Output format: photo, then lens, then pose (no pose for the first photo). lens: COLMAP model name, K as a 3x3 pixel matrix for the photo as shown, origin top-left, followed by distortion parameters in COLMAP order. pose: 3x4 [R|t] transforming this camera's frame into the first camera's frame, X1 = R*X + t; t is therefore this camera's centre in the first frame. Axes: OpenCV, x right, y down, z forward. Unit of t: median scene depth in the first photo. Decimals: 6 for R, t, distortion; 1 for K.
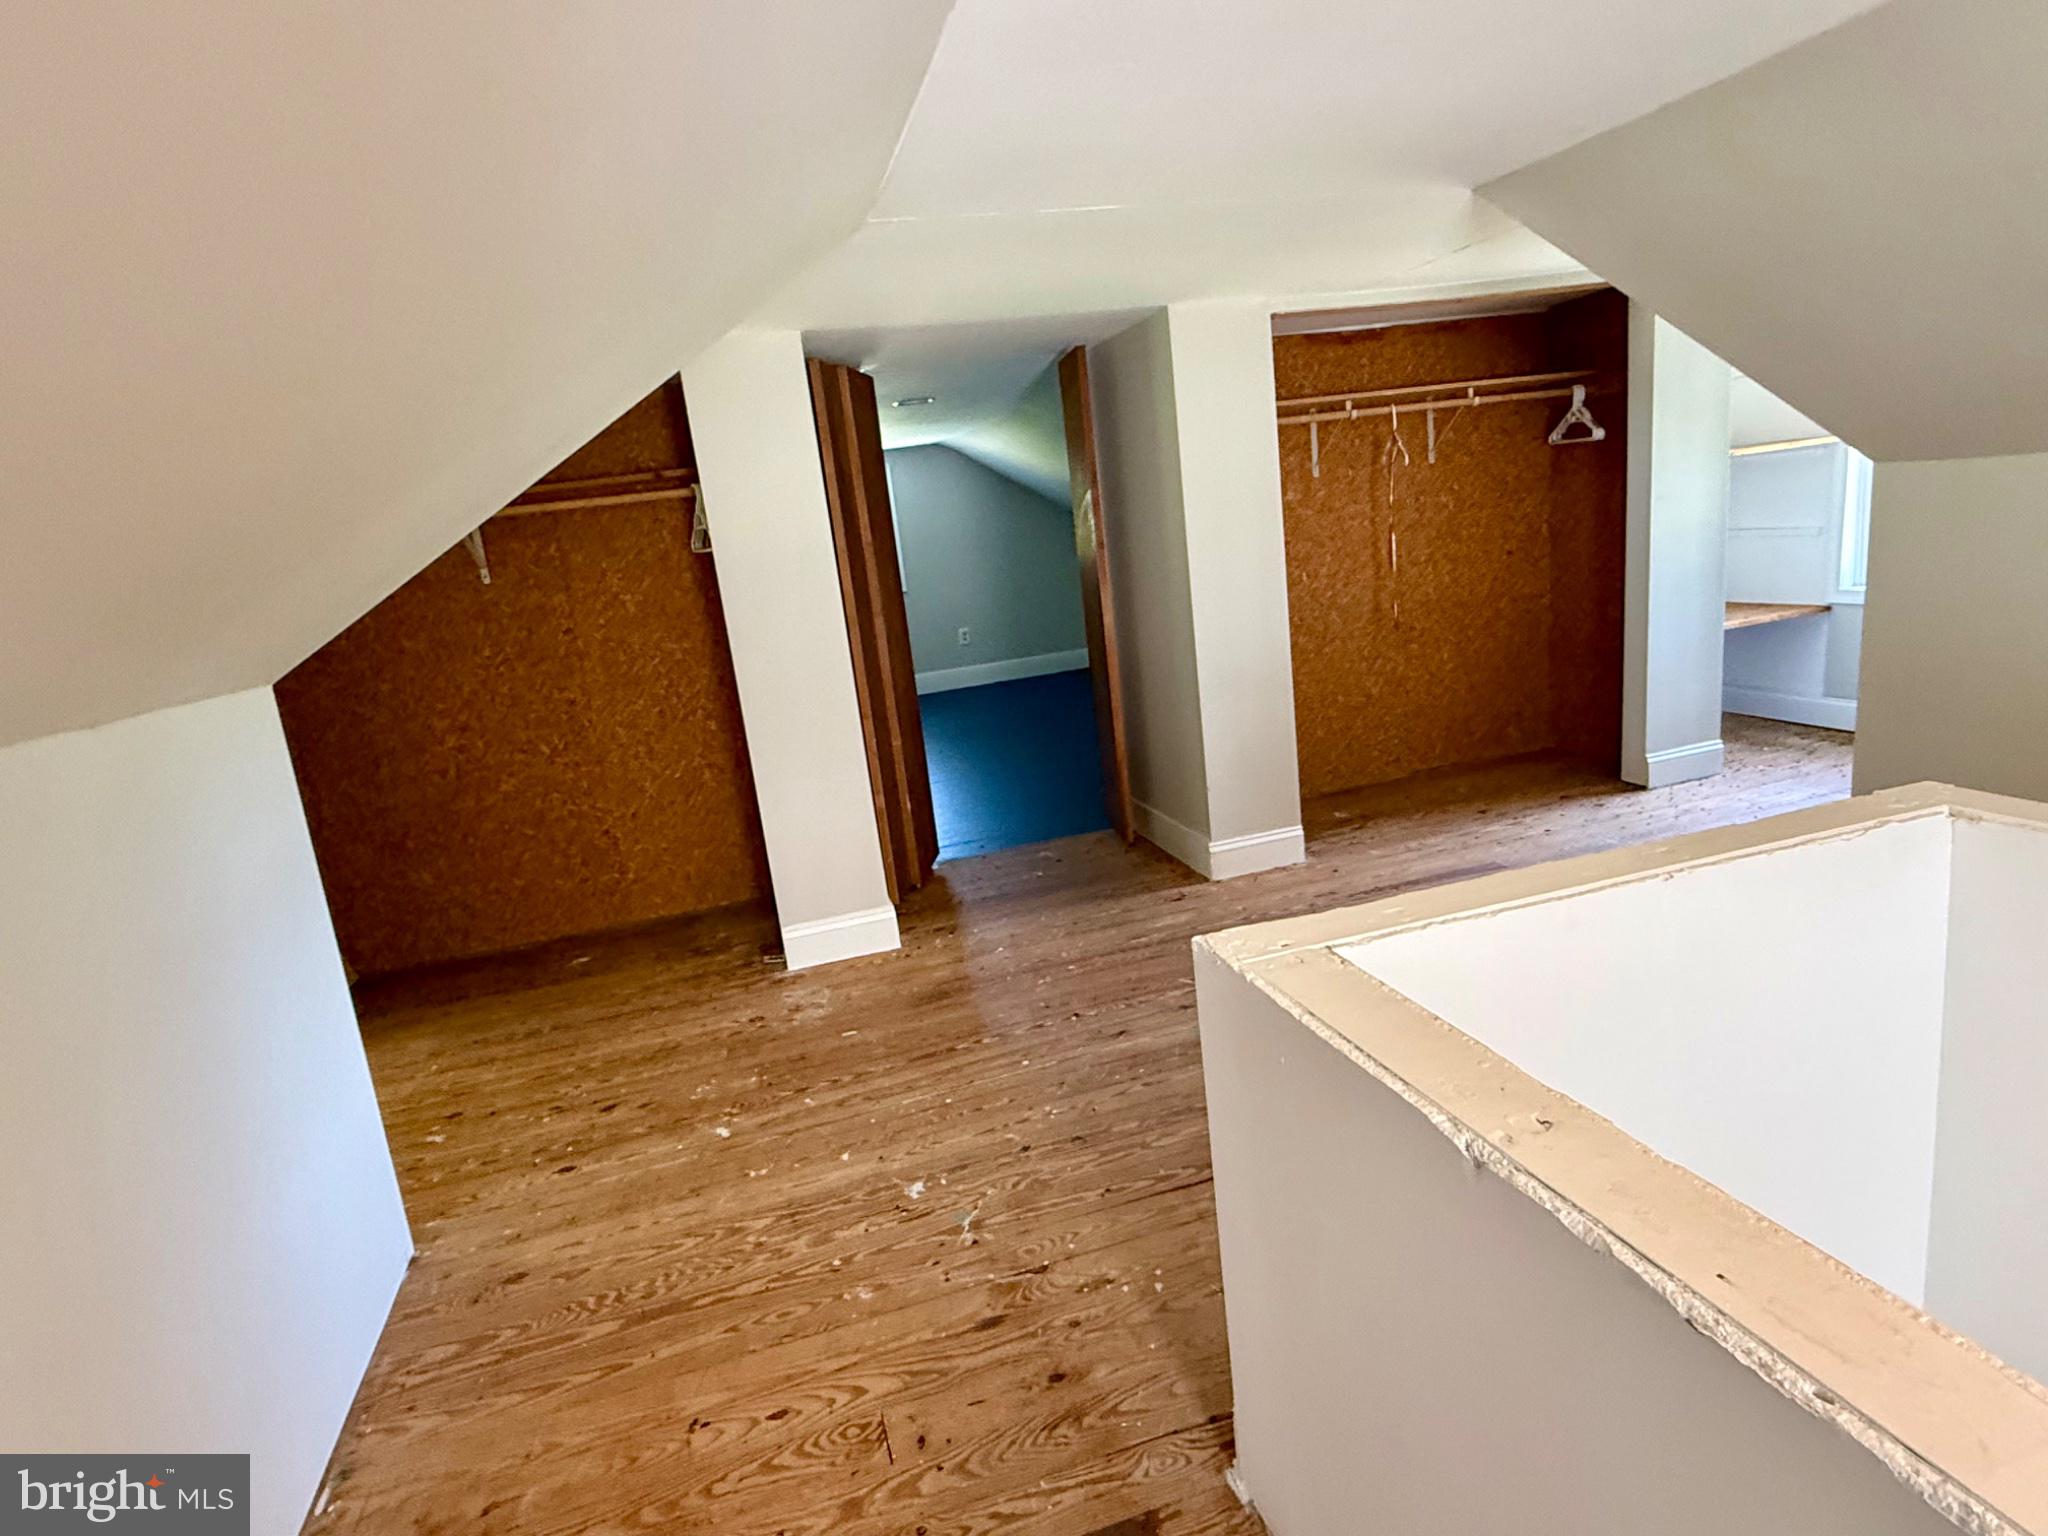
lens RADIAL K [[1108.5, 0, 1022.0], [0, 1108.5, 772.1], [0, 0, 1]] dist [0.002178, 0.001798]
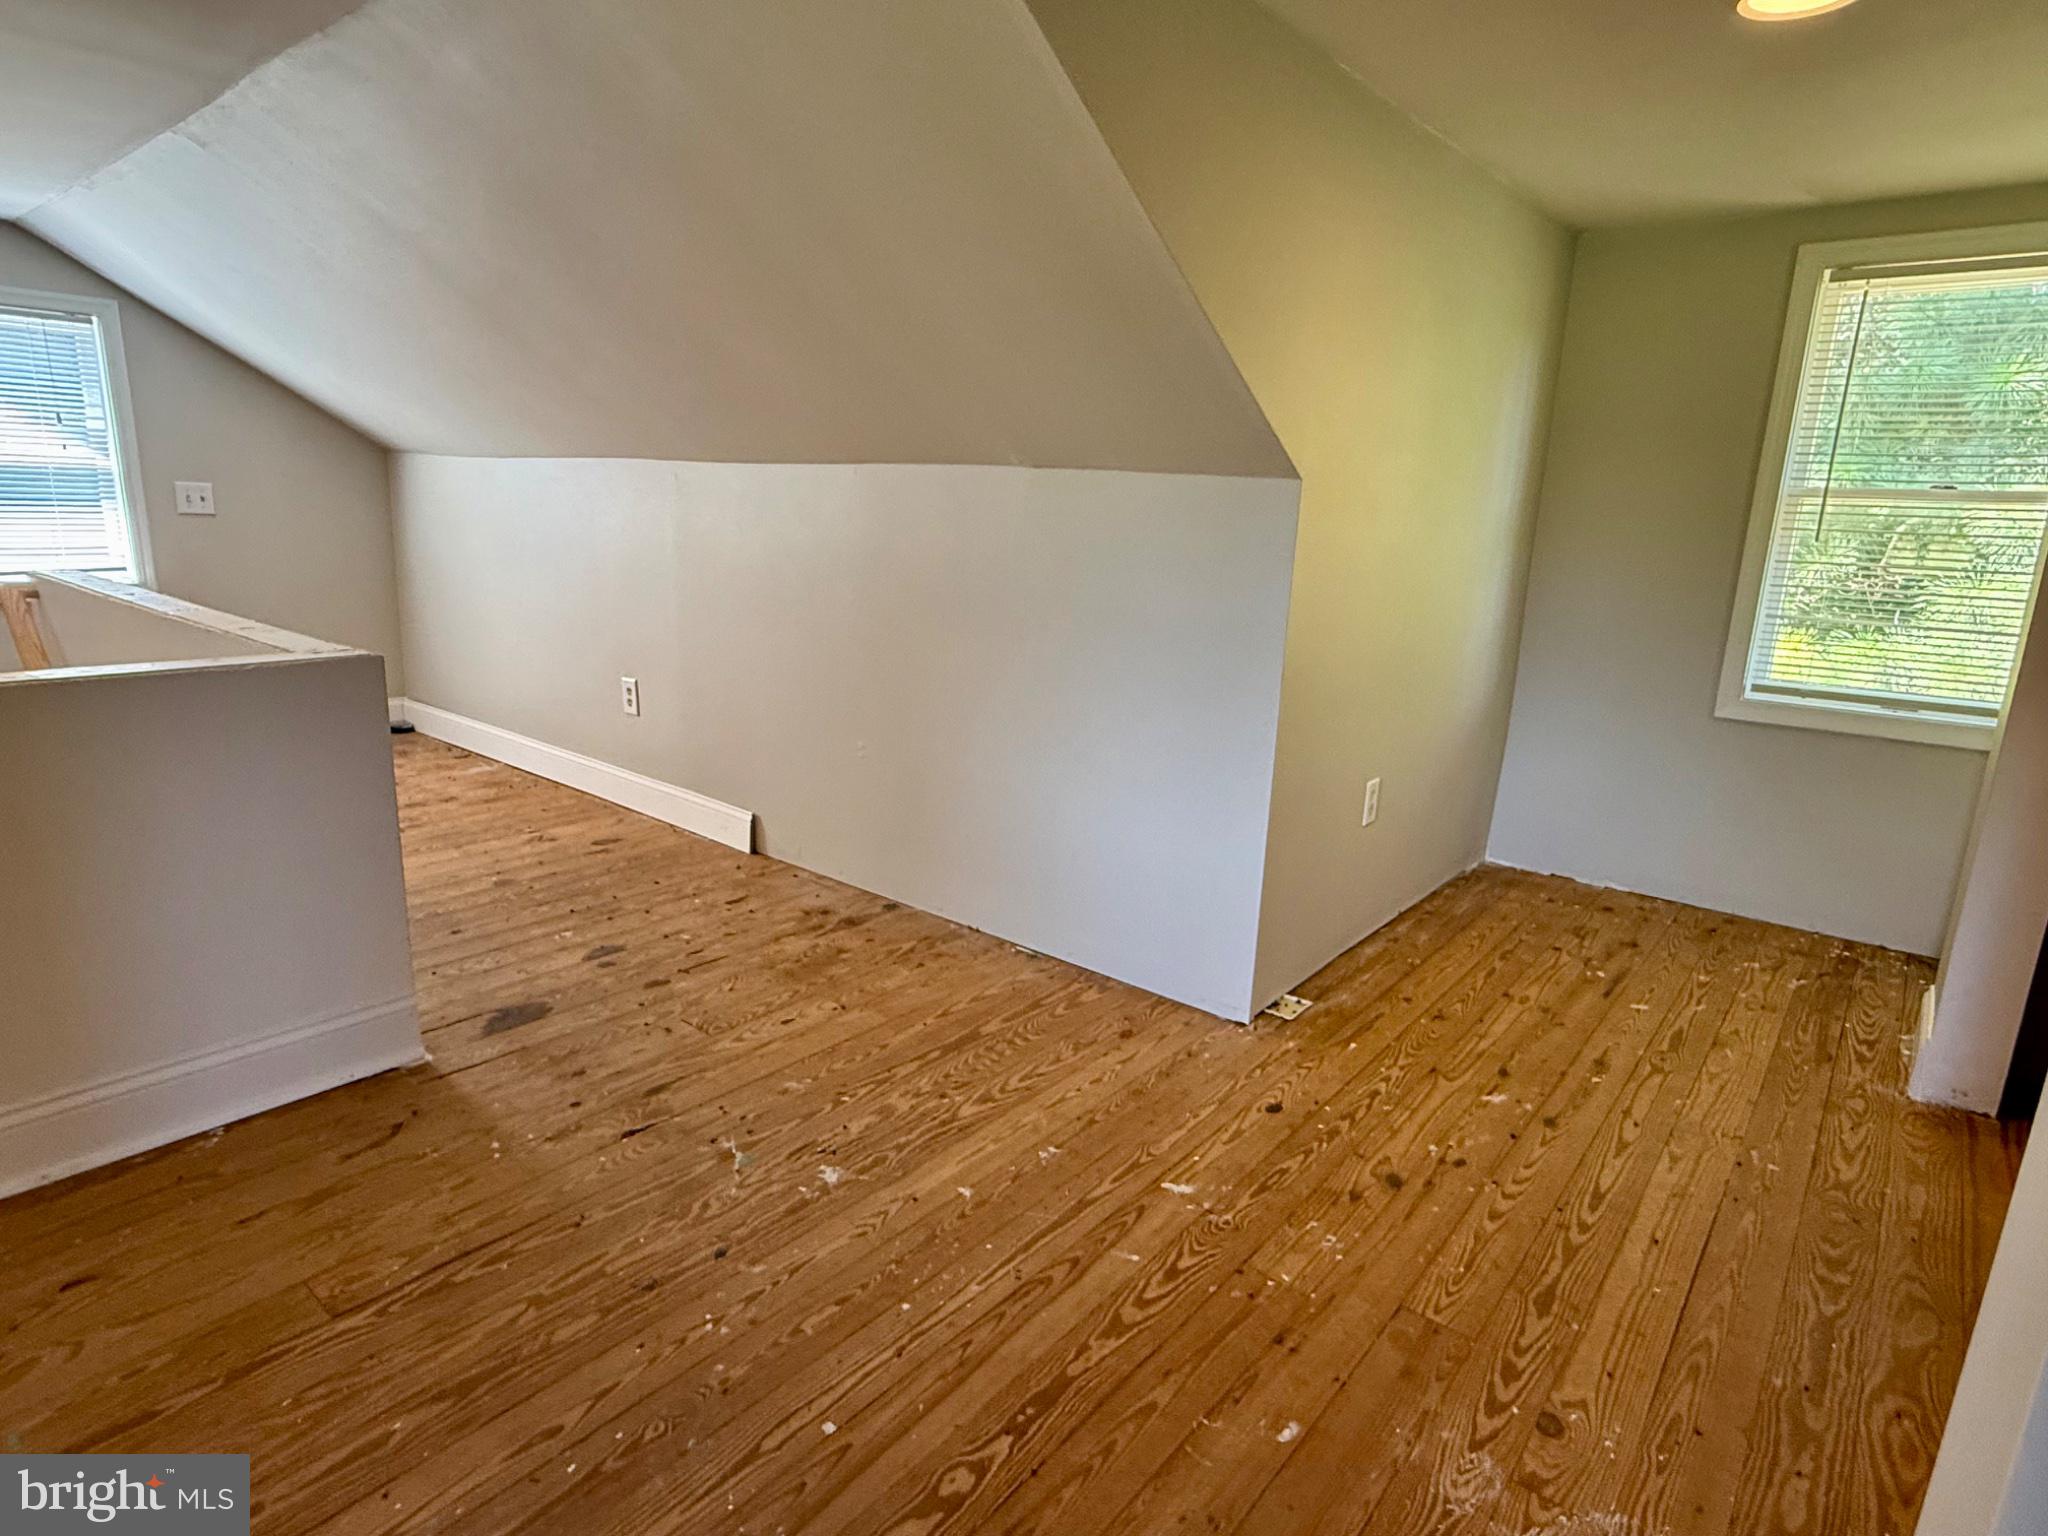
lens RADIAL K [[1108.5, 0, 1024.1], [0, 1108.5, 766.1], [0, 0, 1]] dist [0.002178, 0.001798]
pose [[-0.820503, 0.214640, -0.529816, 0.156722], [-0.068053, 0.883563, 0.463341, -0.281683], [0.567577, 0.416228, -0.710359, 1.528560]]
